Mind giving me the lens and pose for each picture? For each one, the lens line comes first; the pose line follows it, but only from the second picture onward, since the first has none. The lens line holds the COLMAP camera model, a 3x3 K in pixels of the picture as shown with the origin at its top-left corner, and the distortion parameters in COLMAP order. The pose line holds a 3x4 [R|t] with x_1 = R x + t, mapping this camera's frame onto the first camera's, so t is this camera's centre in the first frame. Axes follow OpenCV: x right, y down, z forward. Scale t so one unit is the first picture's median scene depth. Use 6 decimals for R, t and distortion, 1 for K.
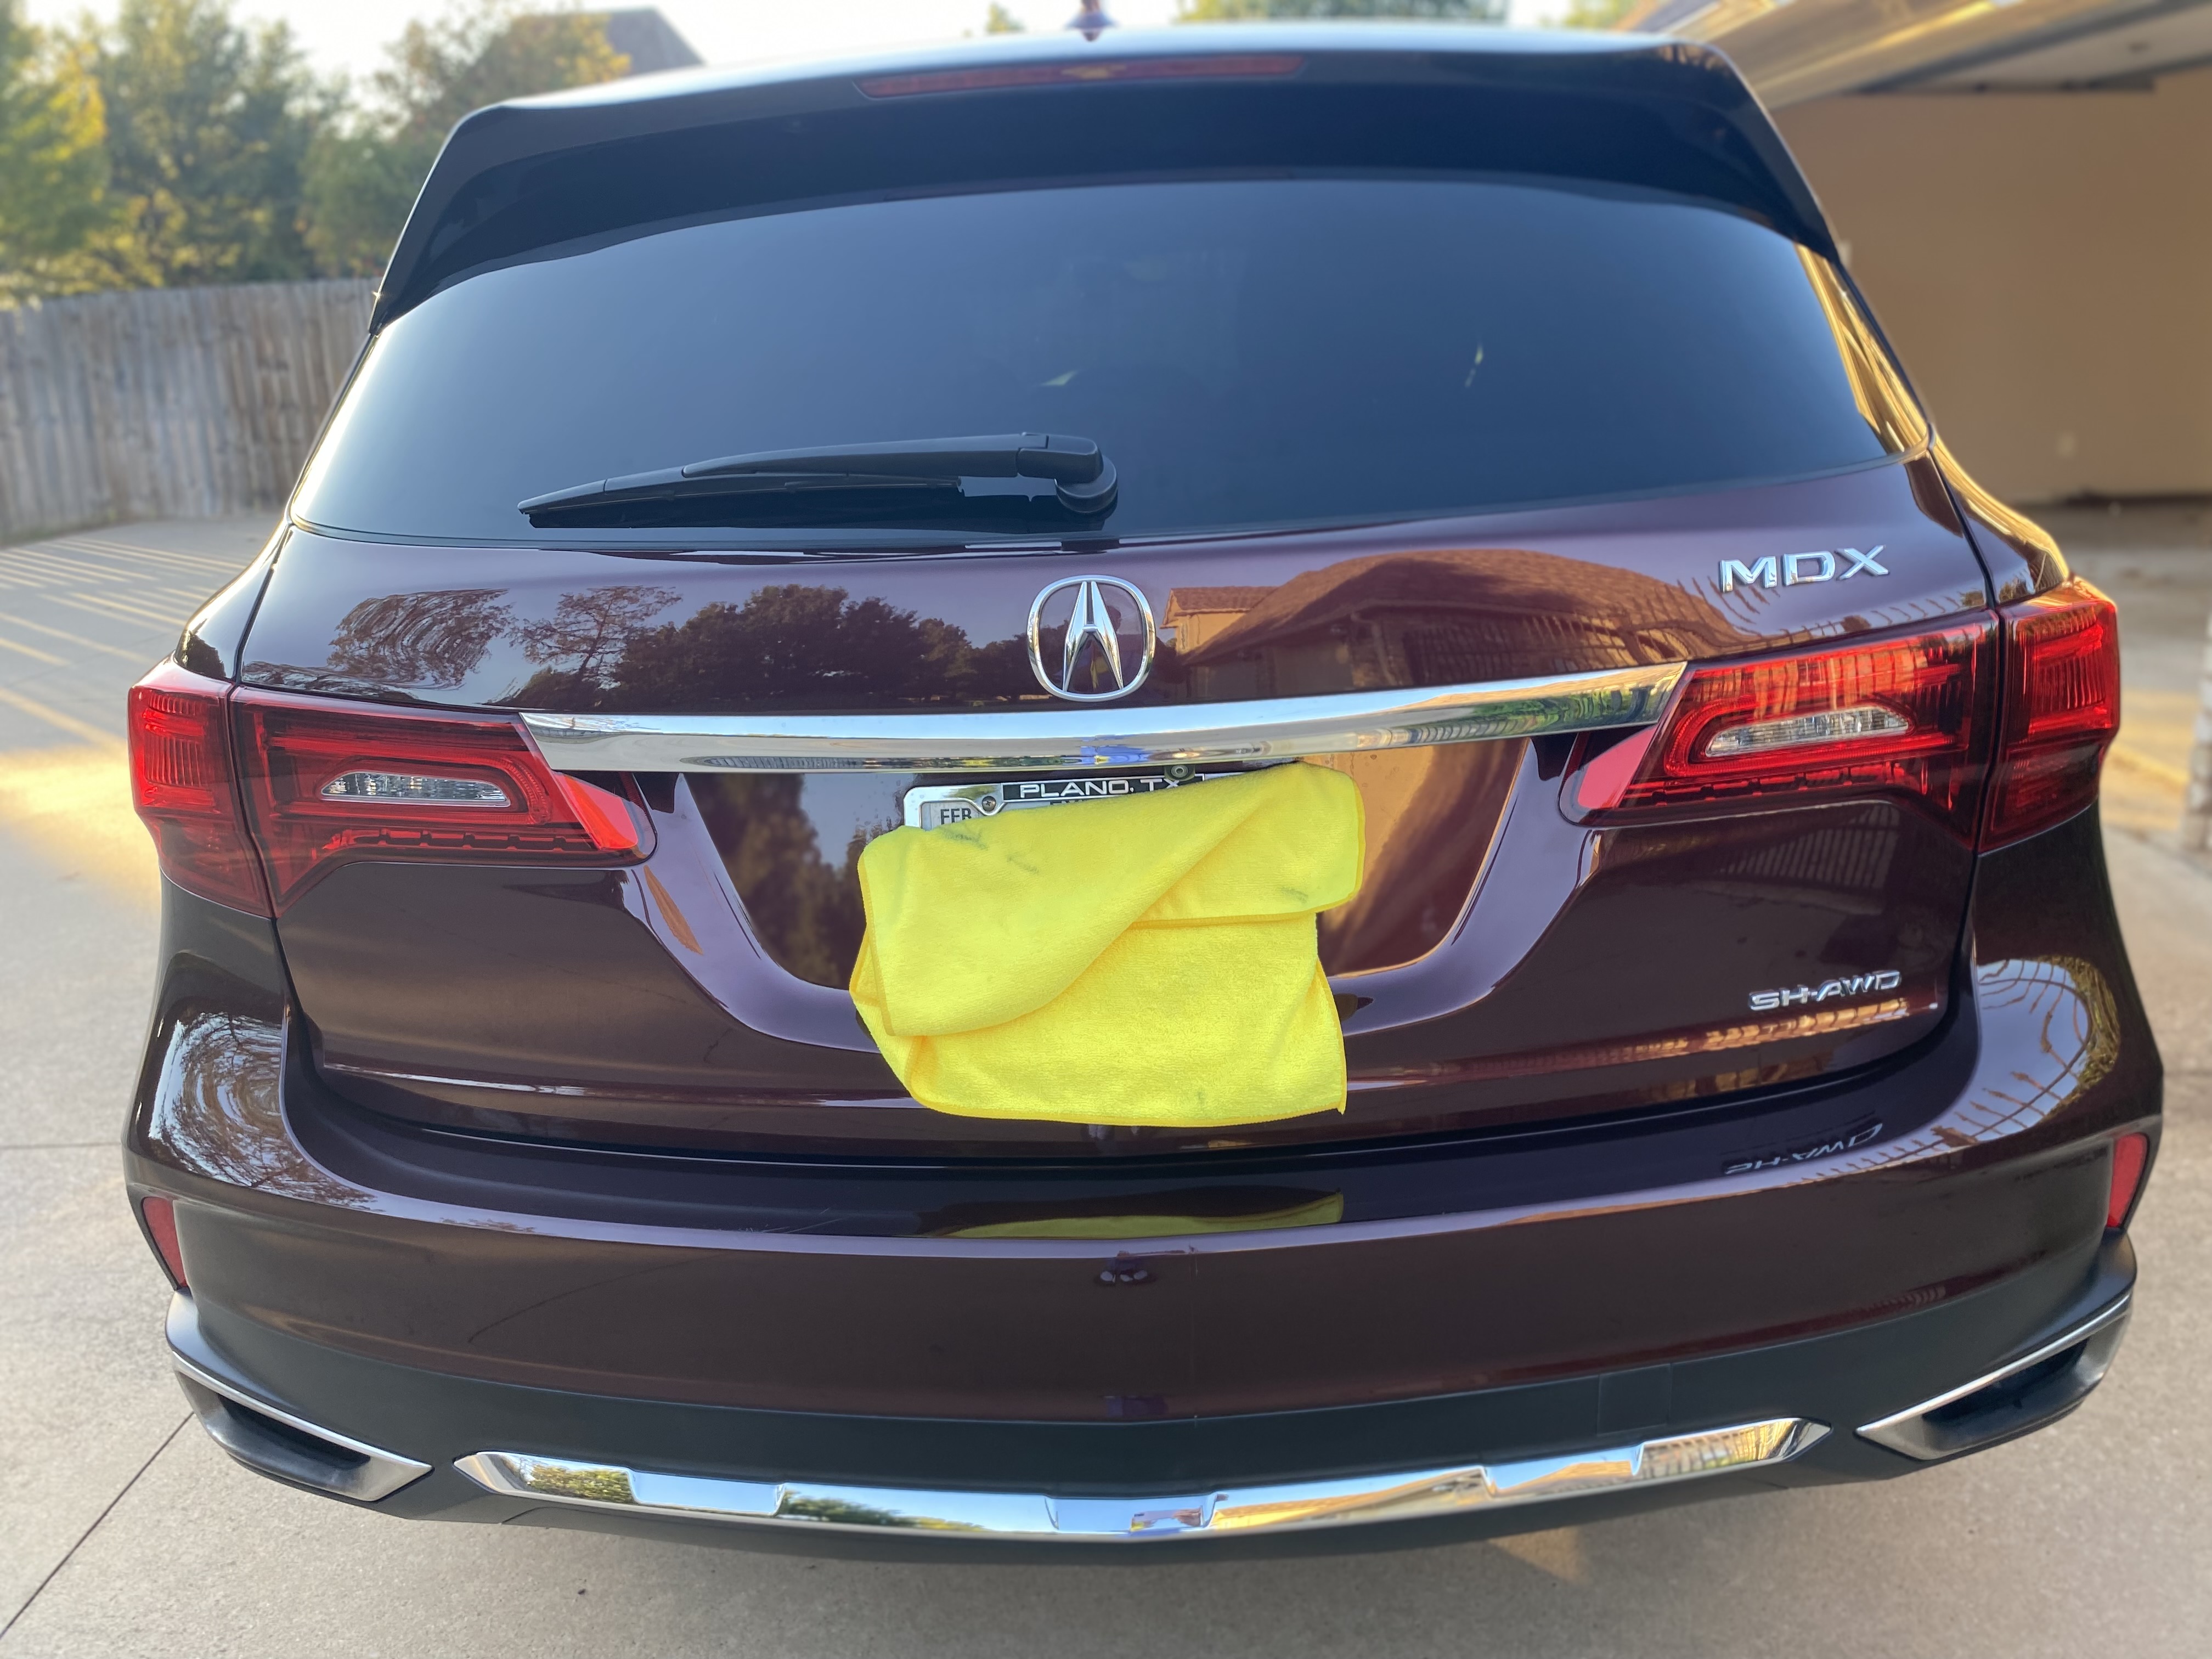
lens RADIAL K [[1793.3, 0, 1106.0], [0, 1793.3, 829.5], [0, 0, 1]] dist [0.010775, -0.012551]
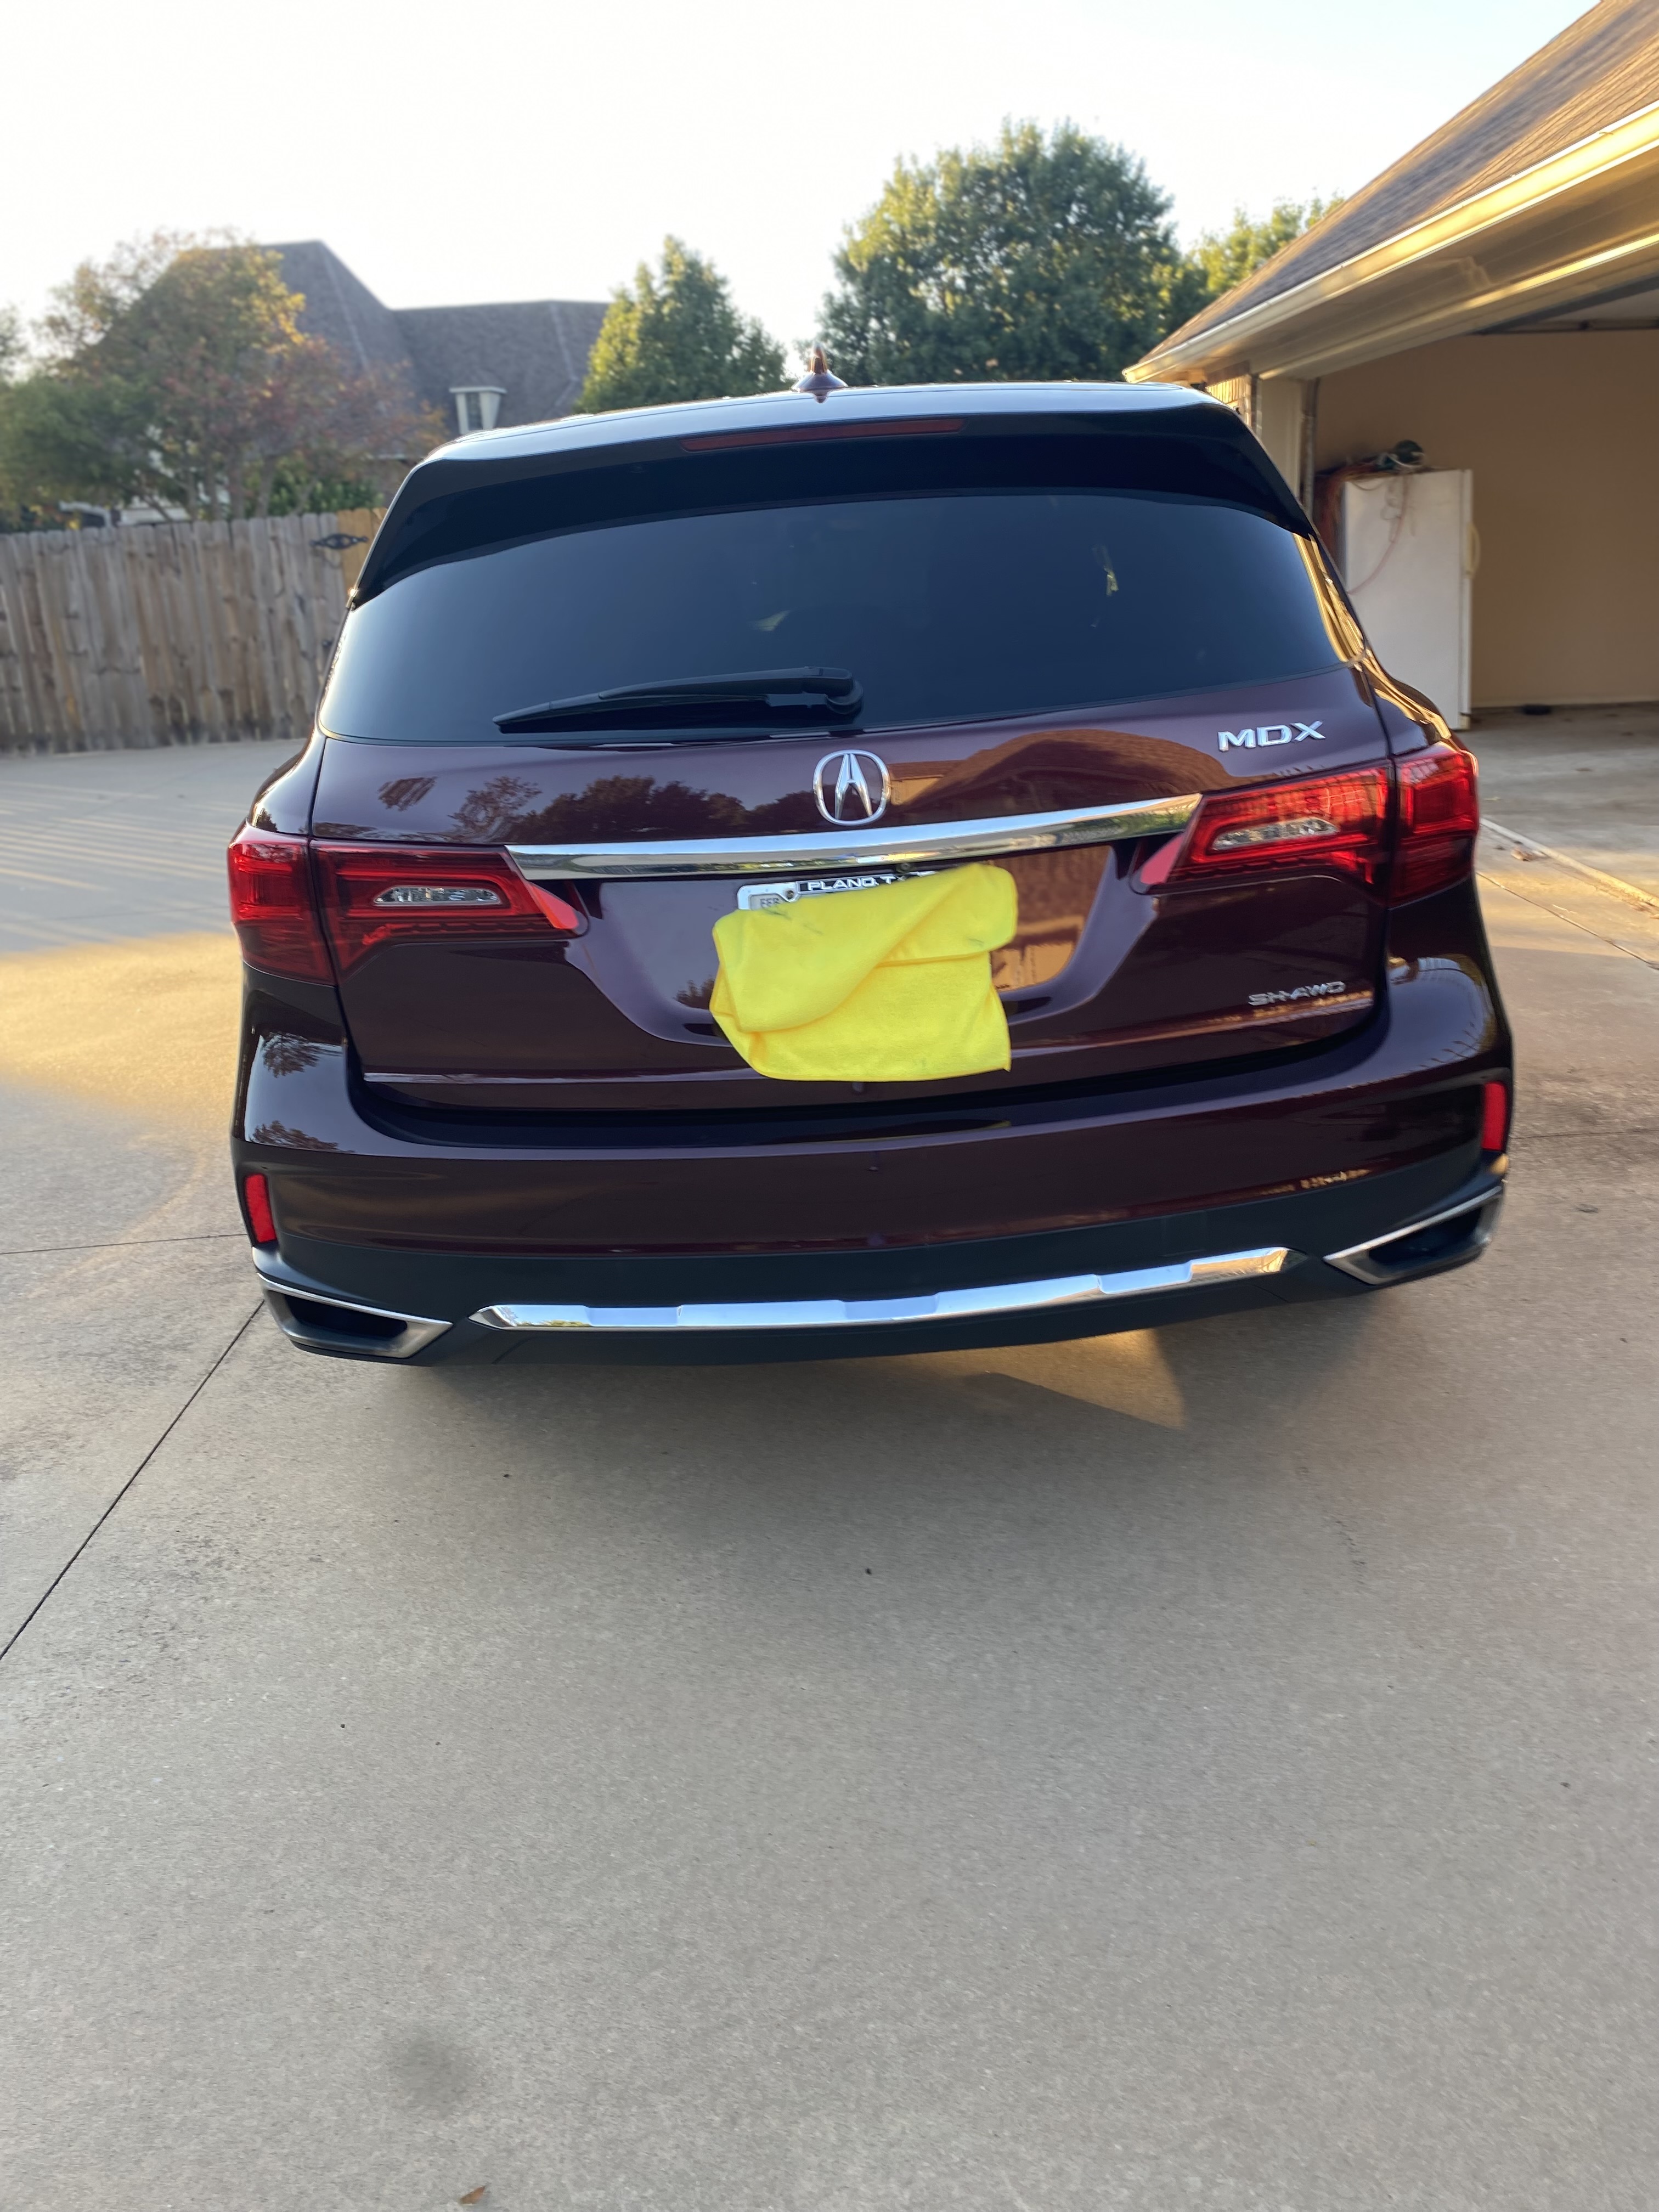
lens RADIAL K [[1782.6, 0, 856.6], [0, 1782.6, 1105.1], [0, 0, 1]] dist [0.028709, -0.098709]
pose [[0.998979, -0.034115, 0.029618, -0.059083], [0.033251, 0.999021, 0.029188, 0.133328], [-0.030584, -0.028173, 0.999135, -0.643498]]
